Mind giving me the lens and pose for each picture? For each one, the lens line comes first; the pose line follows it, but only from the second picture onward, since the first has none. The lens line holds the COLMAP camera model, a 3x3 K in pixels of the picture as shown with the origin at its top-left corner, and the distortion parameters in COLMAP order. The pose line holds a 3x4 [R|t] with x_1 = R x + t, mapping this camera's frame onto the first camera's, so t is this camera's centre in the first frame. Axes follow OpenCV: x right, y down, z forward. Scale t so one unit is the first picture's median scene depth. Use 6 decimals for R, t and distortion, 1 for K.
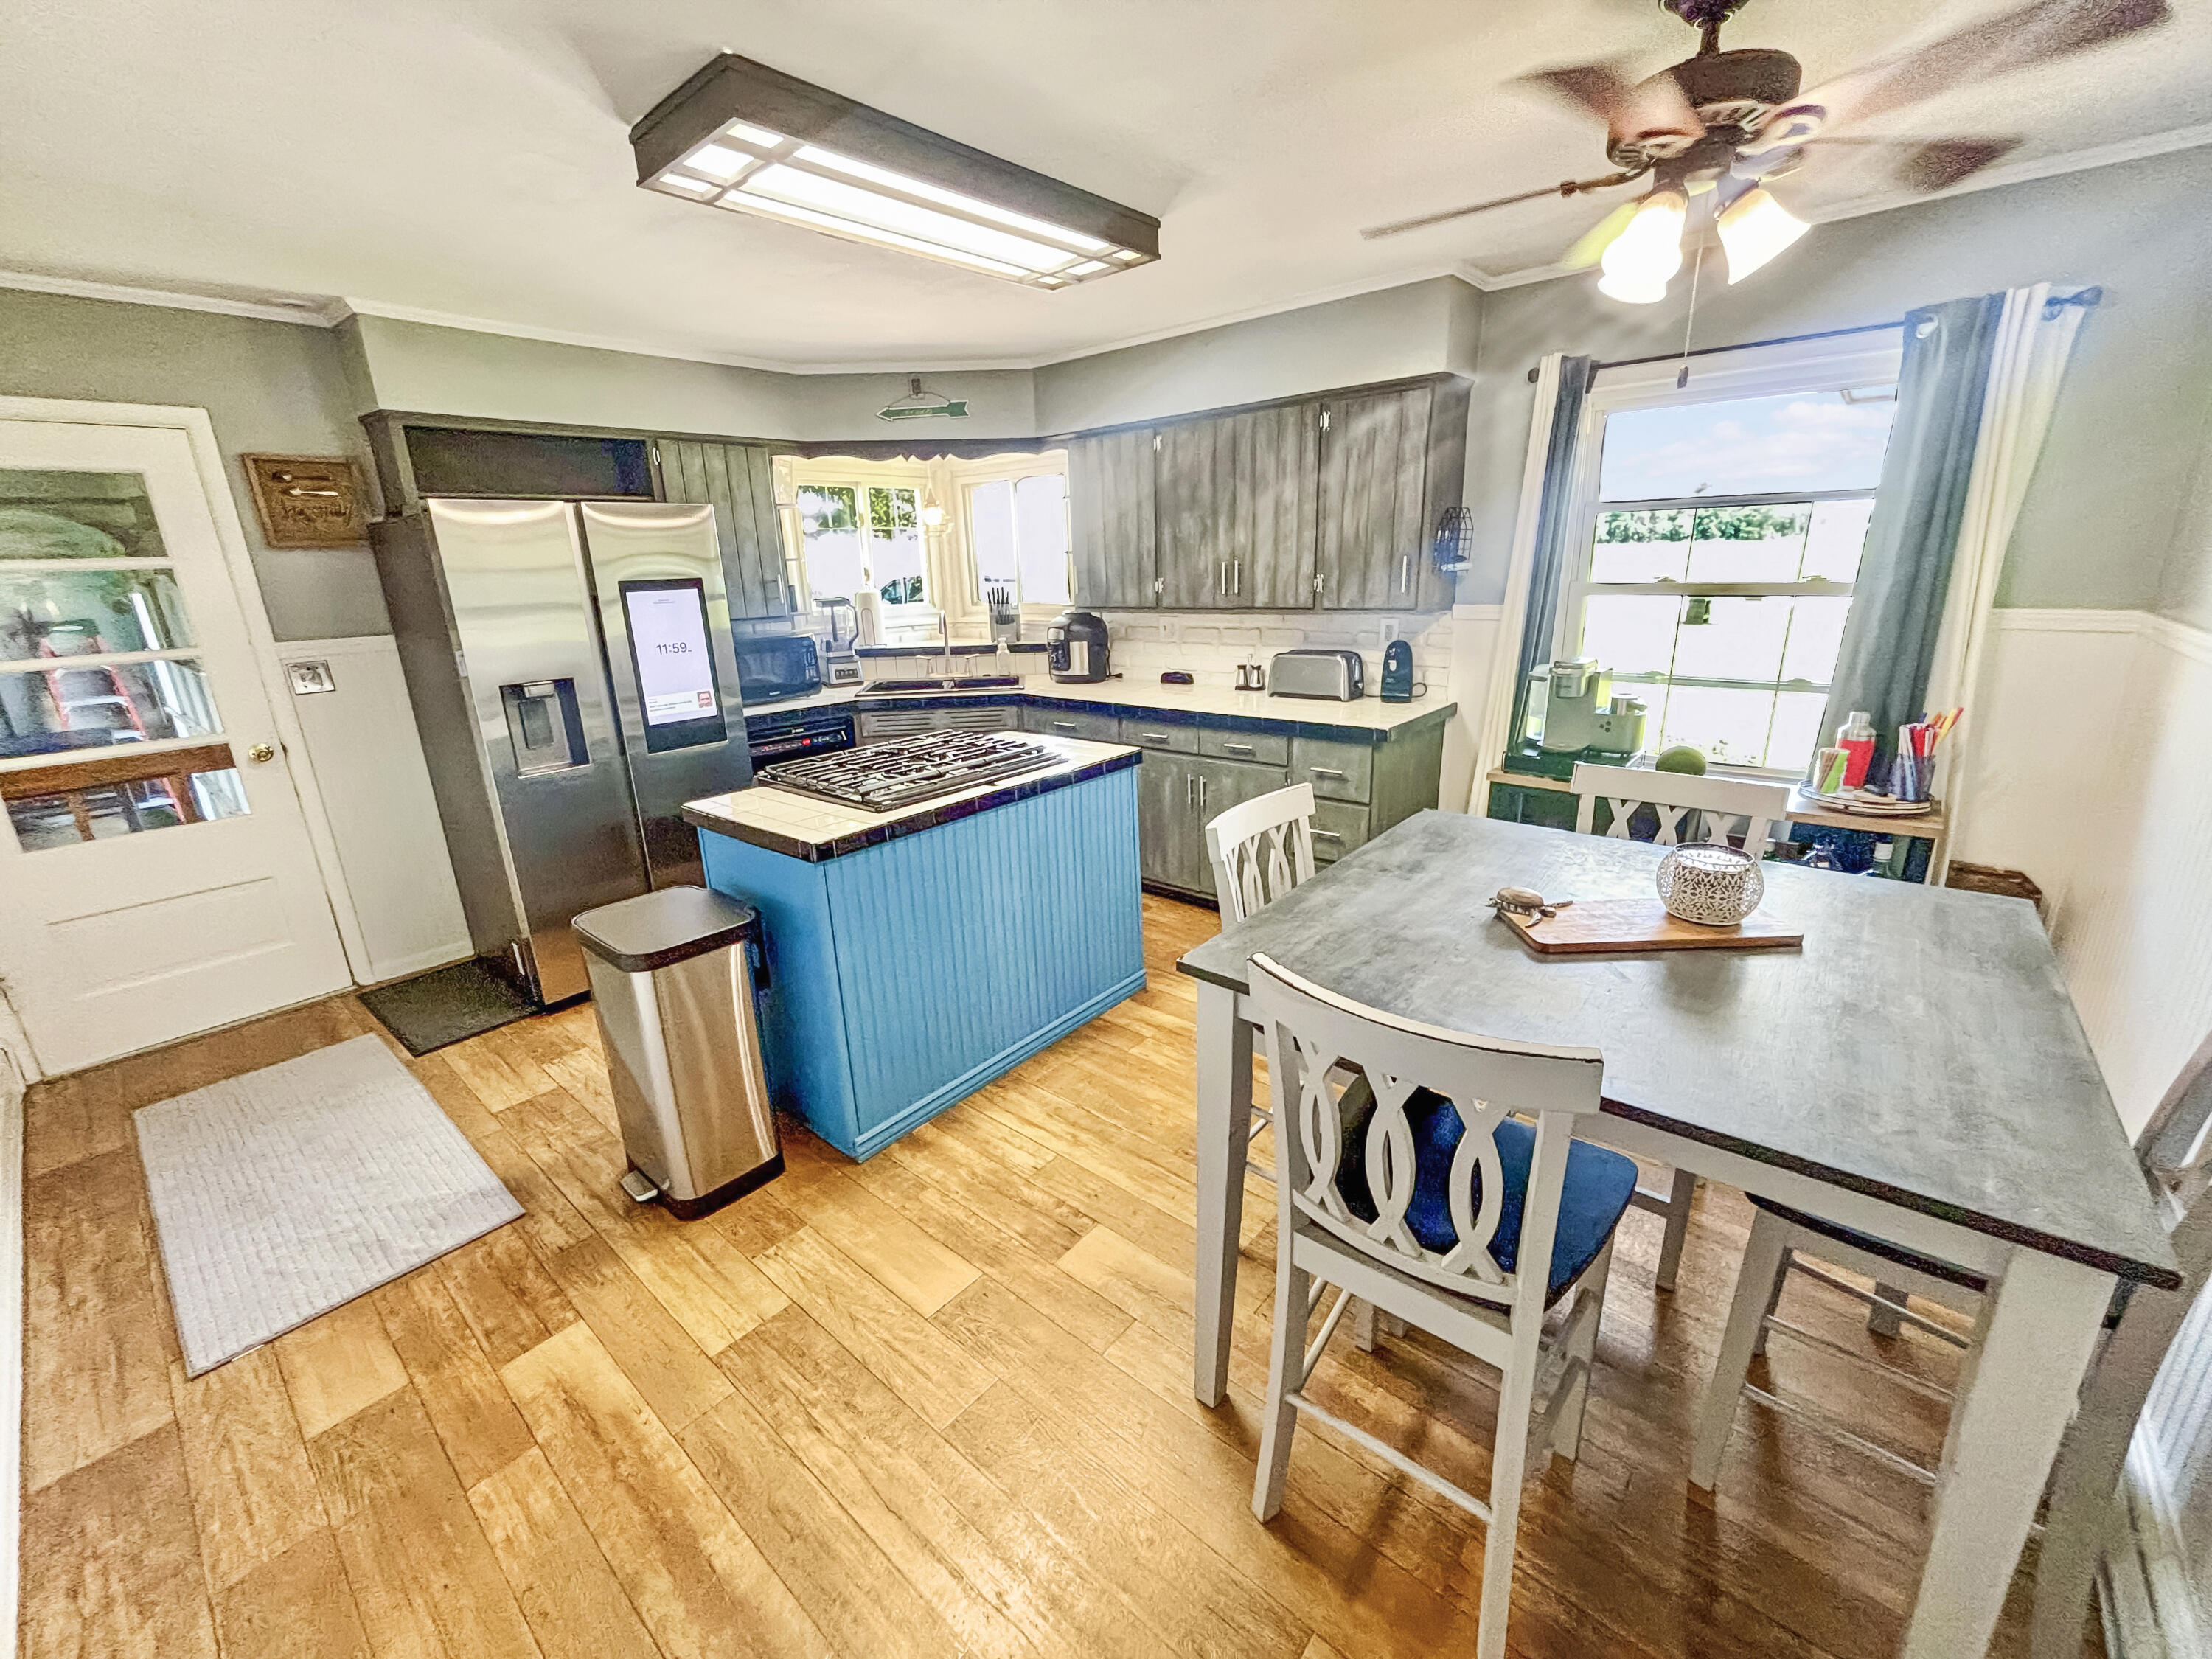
lens RADIAL K [[894.1, 0, 1099.5], [0, 894.1, 825.3], [0, 0, 1]] dist [-0.007116, 0.000331]
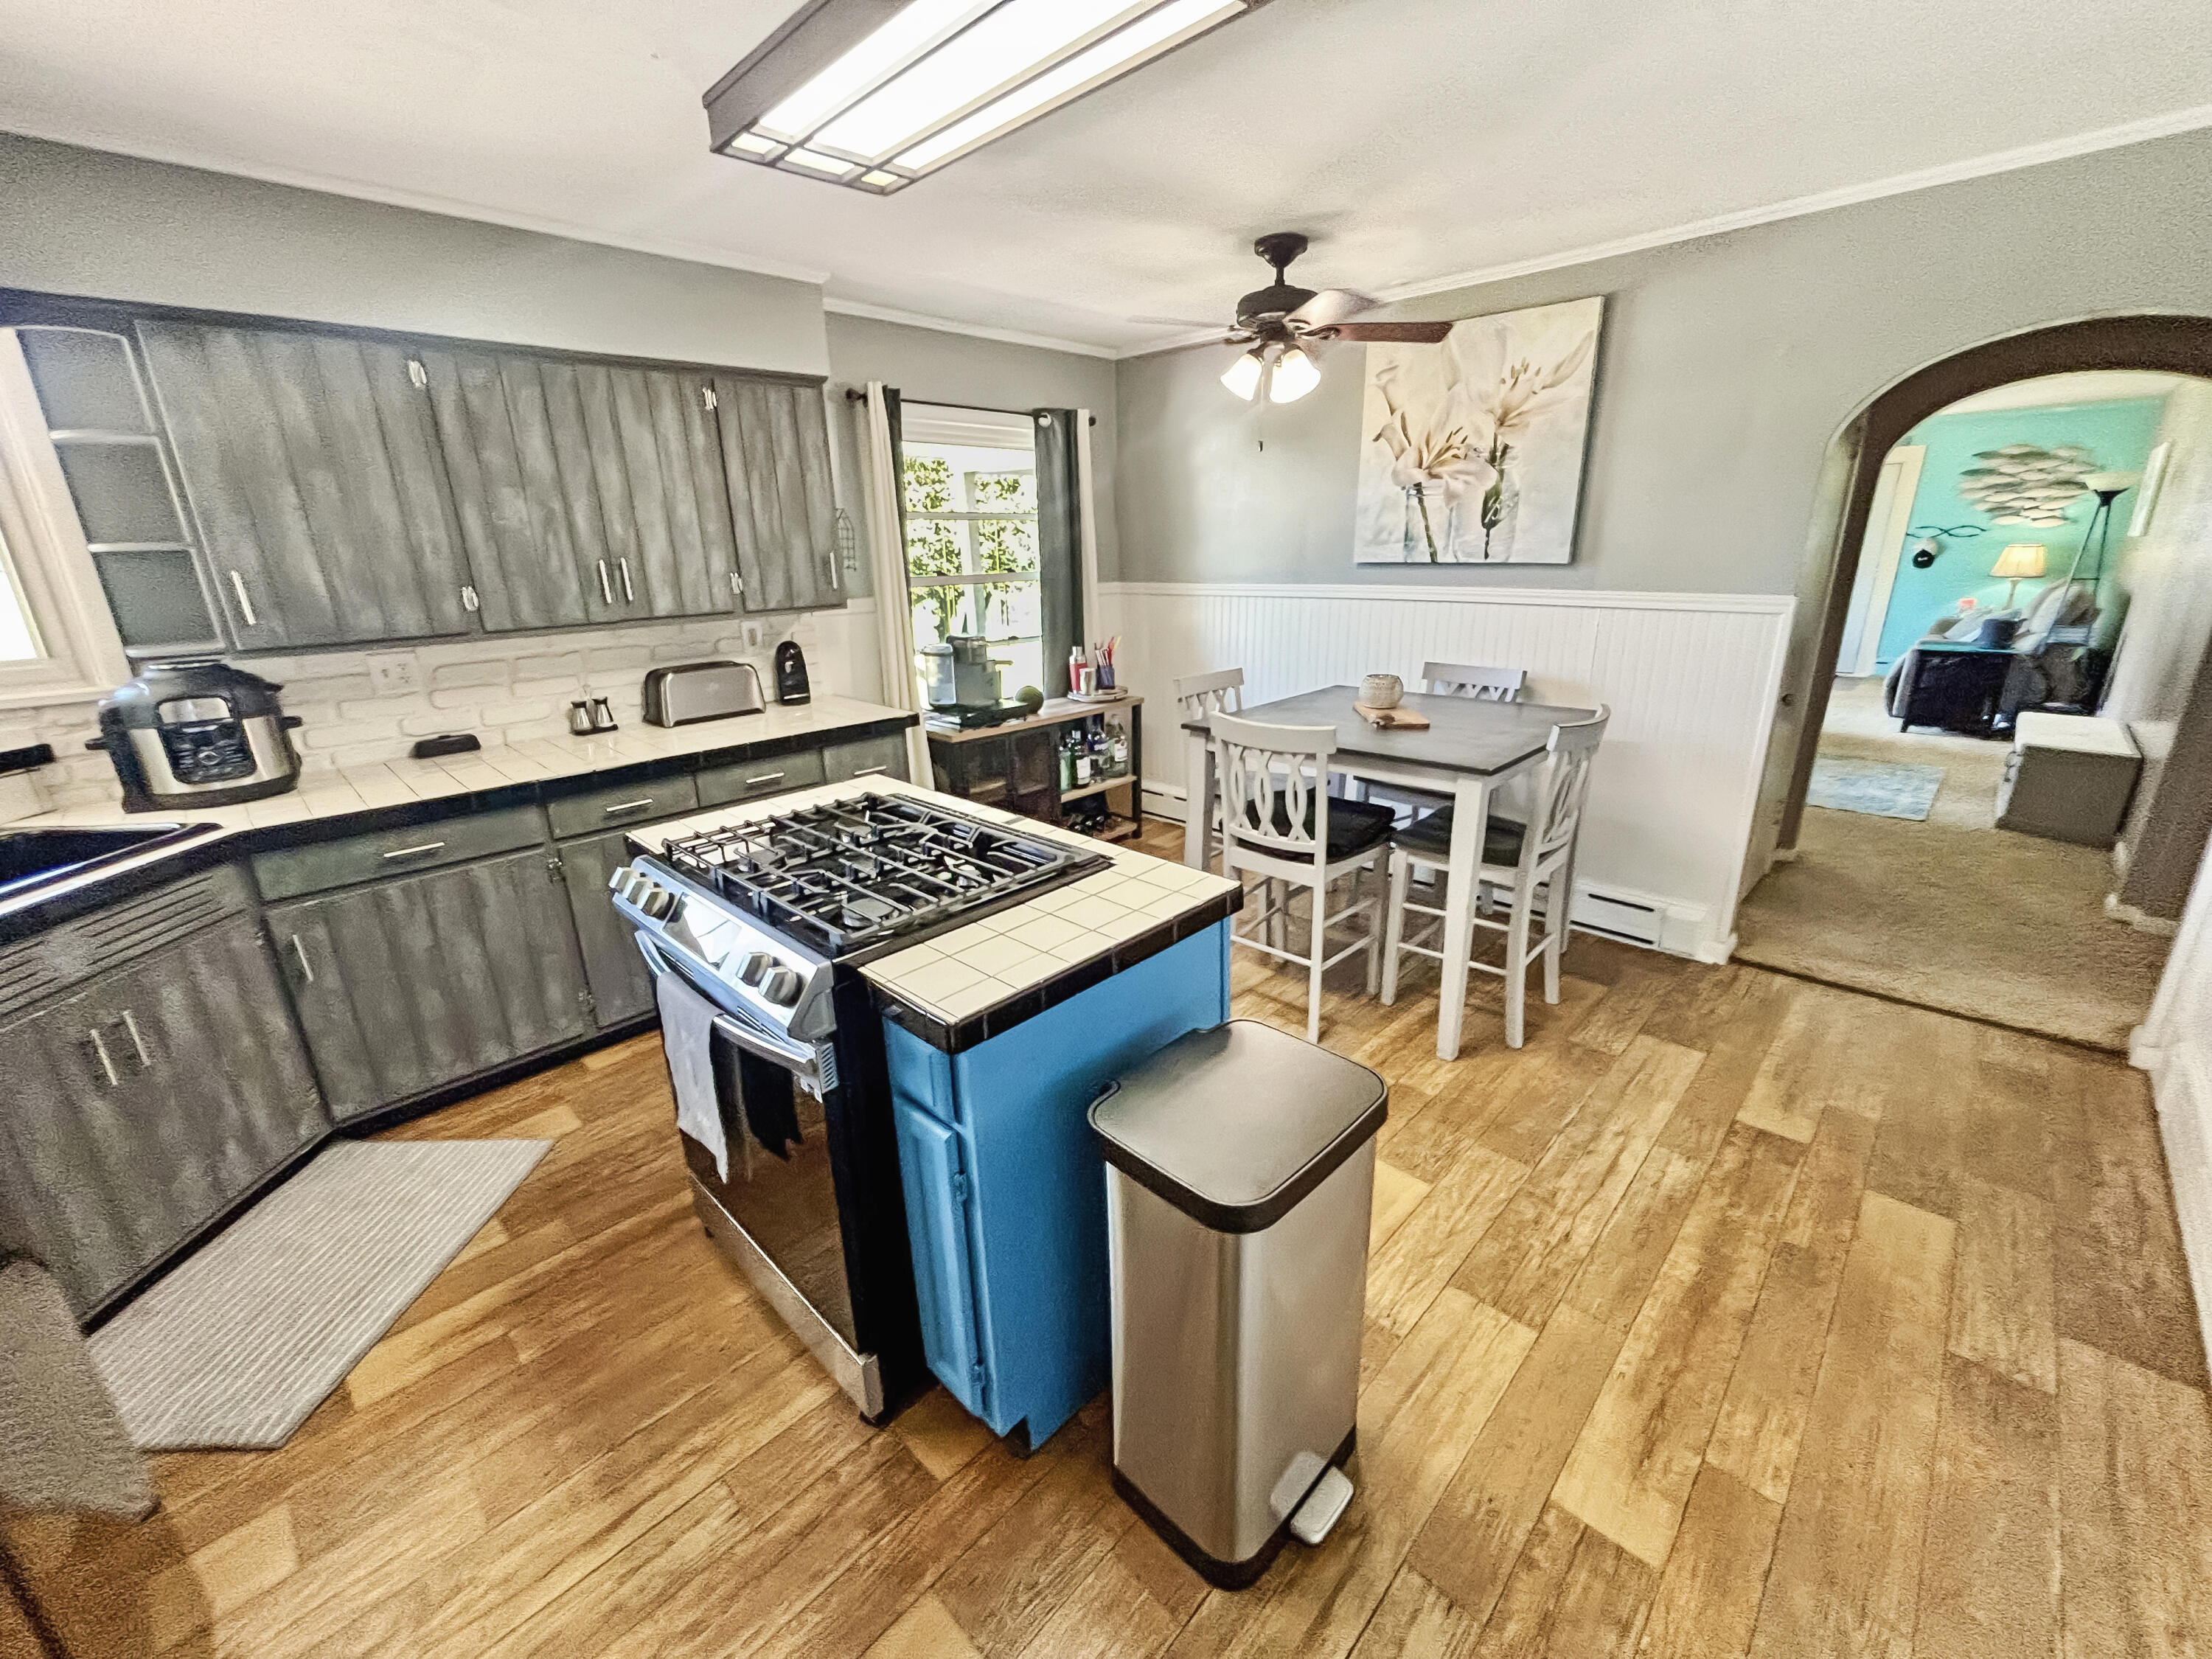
lens RADIAL K [[894.1, 0, 1099.5], [0, 894.1, 825.3], [0, 0, 1]] dist [-0.007116, 0.000331]
pose [[0.063317, -0.274459, 0.959512, -0.632015], [0.304801, 0.920821, 0.243278, -0.153491], [-0.950309, 0.277057, 0.141959, 0.587073]]
